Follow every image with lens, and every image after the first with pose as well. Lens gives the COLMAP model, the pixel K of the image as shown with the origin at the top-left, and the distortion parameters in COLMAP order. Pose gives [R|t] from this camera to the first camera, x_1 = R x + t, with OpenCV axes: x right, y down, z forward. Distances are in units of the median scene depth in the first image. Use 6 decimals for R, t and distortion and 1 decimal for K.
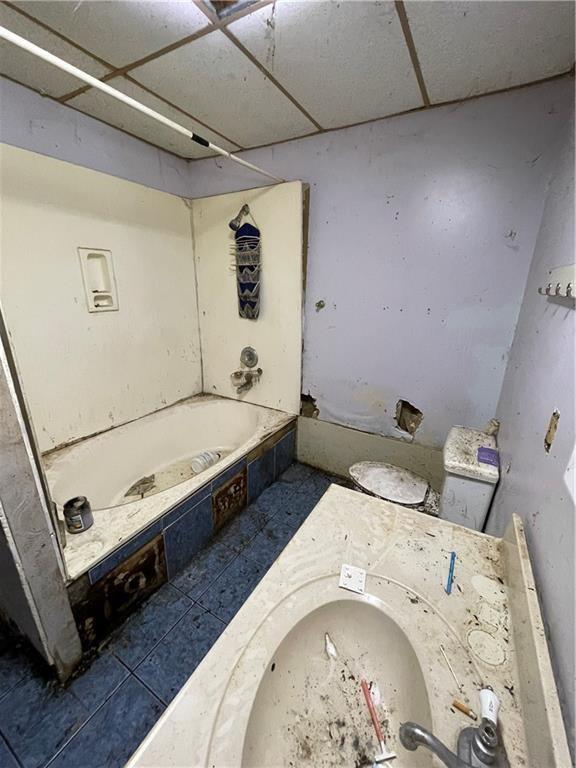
lens RADIAL K [[309.8, 0, 288.5], [0, 309.8, 385.2], [0, 0, 1]] dist [-0.002382, -0.001183]
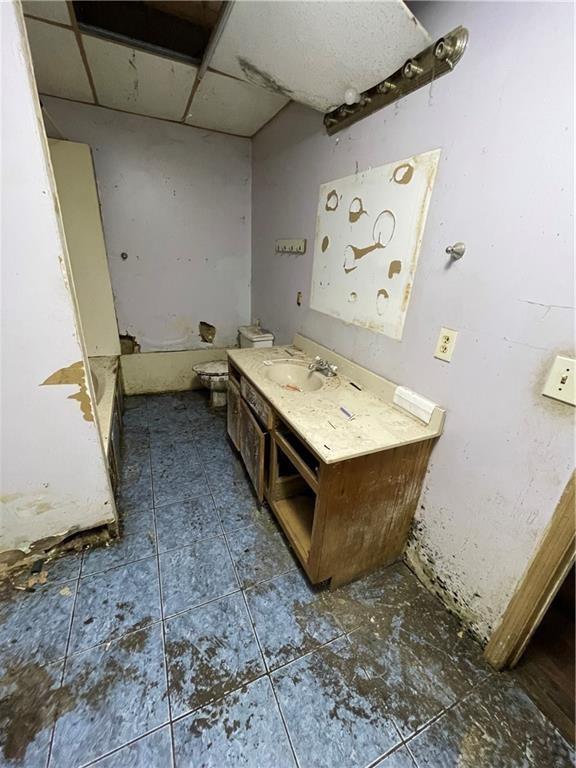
lens RADIAL K [[309.8, 0, 288.6], [0, 309.8, 382.8], [0, 0, 1]] dist [-0.002382, -0.001183]
pose [[0.586917, -0.301129, 0.751565, -0.528957], [0.210126, 0.953108, 0.217788, 0.080518], [-0.781905, 0.030100, 0.622671, -0.230664]]
